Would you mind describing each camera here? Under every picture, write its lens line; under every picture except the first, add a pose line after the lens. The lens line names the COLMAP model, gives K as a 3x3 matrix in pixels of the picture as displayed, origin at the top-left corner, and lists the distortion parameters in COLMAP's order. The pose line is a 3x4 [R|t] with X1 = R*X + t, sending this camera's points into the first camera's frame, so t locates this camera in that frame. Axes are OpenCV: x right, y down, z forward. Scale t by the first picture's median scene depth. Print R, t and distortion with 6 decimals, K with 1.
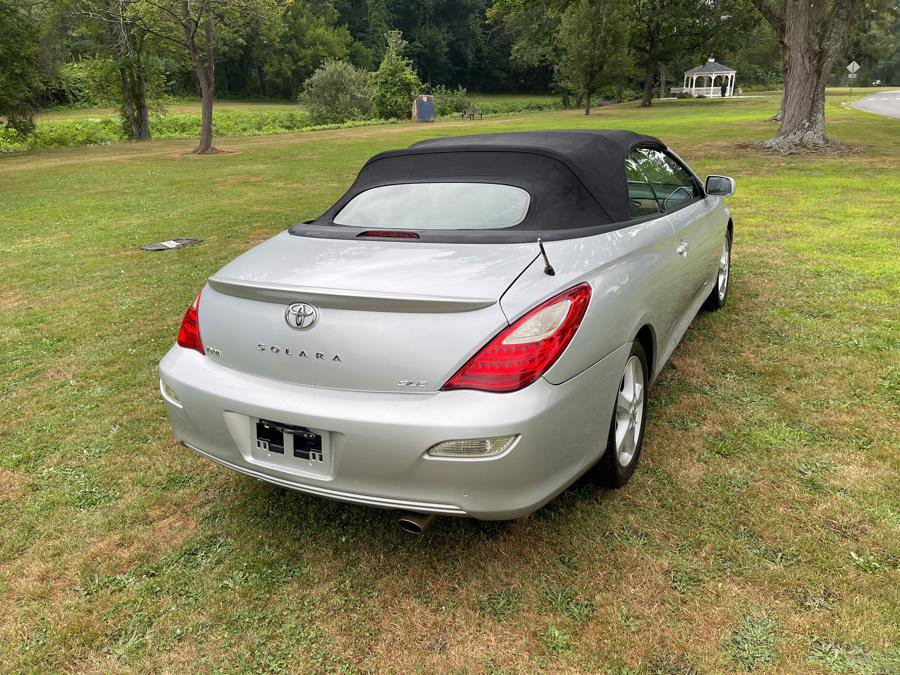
lens RADIAL K [[679.6, 0, 452.6], [0, 679.6, 339.3], [0, 0, 1]] dist [0.081443, -0.112595]
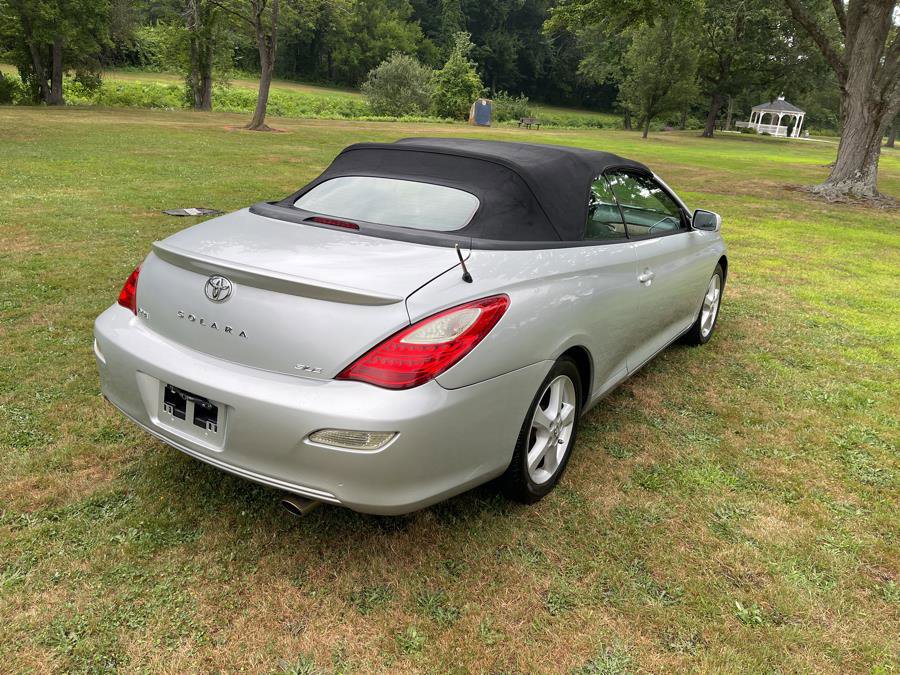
lens RADIAL K [[679.6, 0, 452.1], [0, 679.6, 337.2], [0, 0, 1]] dist [0.081443, -0.112595]
pose [[0.989386, 0.136284, -0.050414, 0.141022], [-0.136660, 0.990610, -0.004072, -0.004673], [0.049385, 0.010918, 0.998720, -0.004733]]
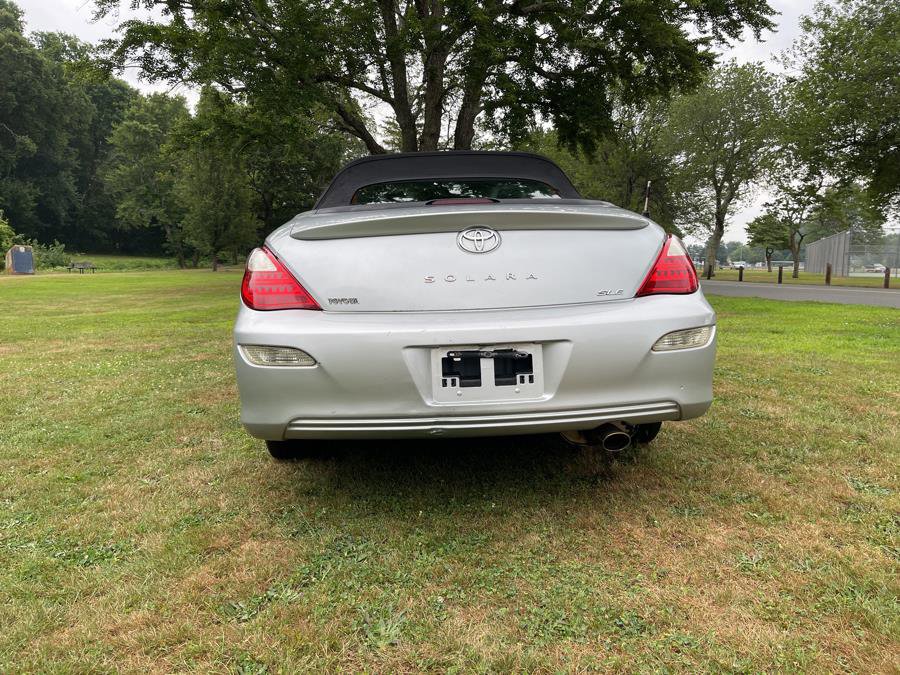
lens RADIAL K [[679.6, 0, 456.3], [0, 679.6, 337.0], [0, 0, 1]] dist [0.081443, -0.112595]
pose [[0.846204, -0.030088, 0.532009, -0.577958], [0.155777, 0.968757, -0.192987, 0.209912], [-0.509581, 0.246182, 0.824453, 0.200113]]
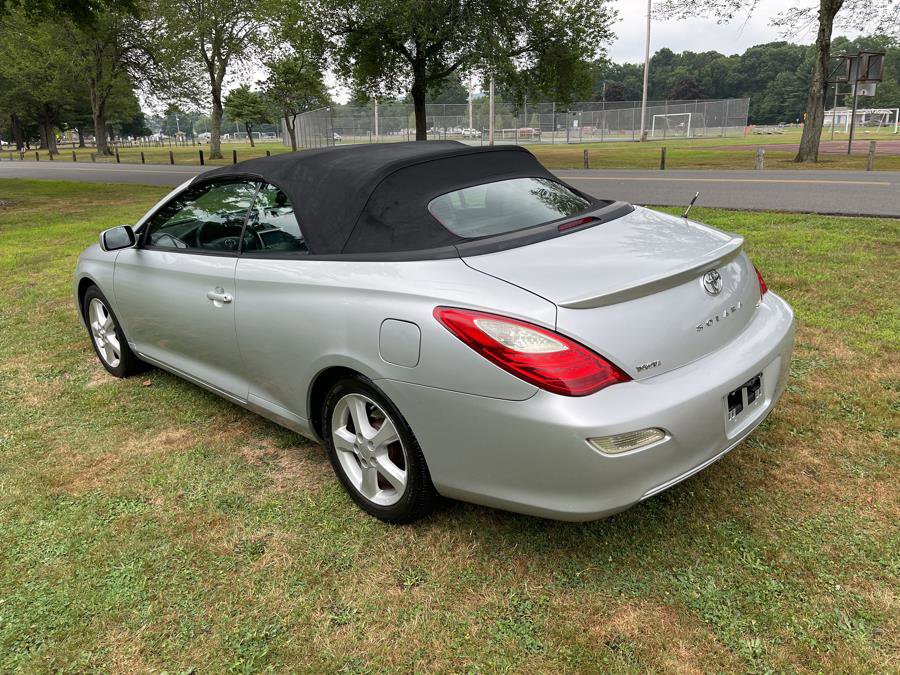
lens RADIAL K [[679.6, 0, 451.8], [0, 679.6, 338.4], [0, 0, 1]] dist [0.081443, -0.112595]
pose [[0.278355, -0.271589, 0.921281, -1.014220], [0.349474, 0.922081, 0.166235, -0.205510], [-0.894643, 0.275692, 0.351579, 0.767485]]
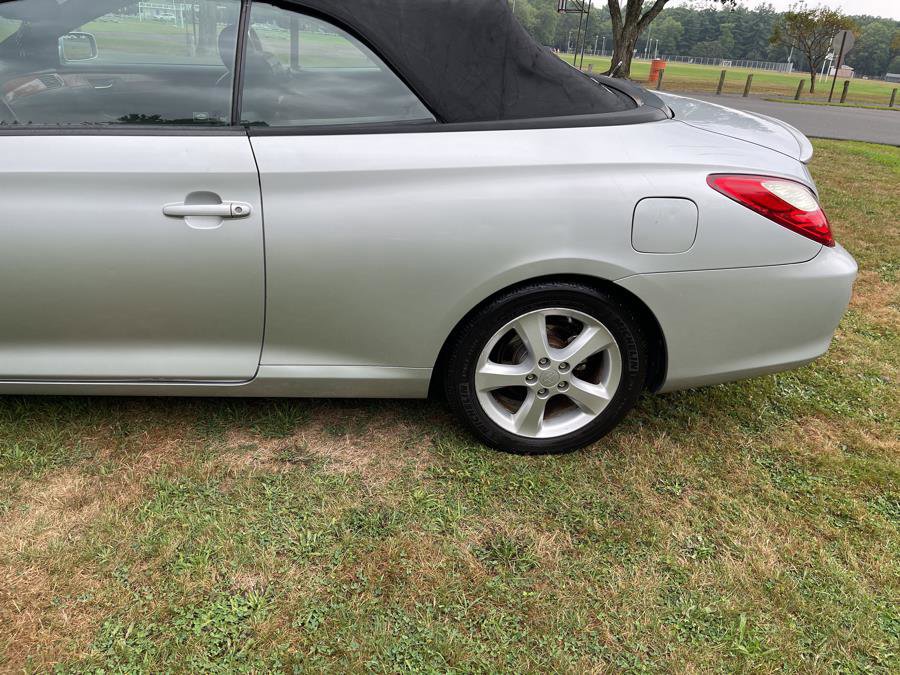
lens RADIAL K [[679.6, 0, 457.6], [0, 679.6, 333.2], [0, 0, 1]] dist [0.081443, -0.112595]
pose [[-0.564329, -0.351369, 0.747043, -0.719471], [0.215878, 0.810608, 0.544345, -0.403788], [-0.796825, 0.468460, -0.381596, 1.549717]]
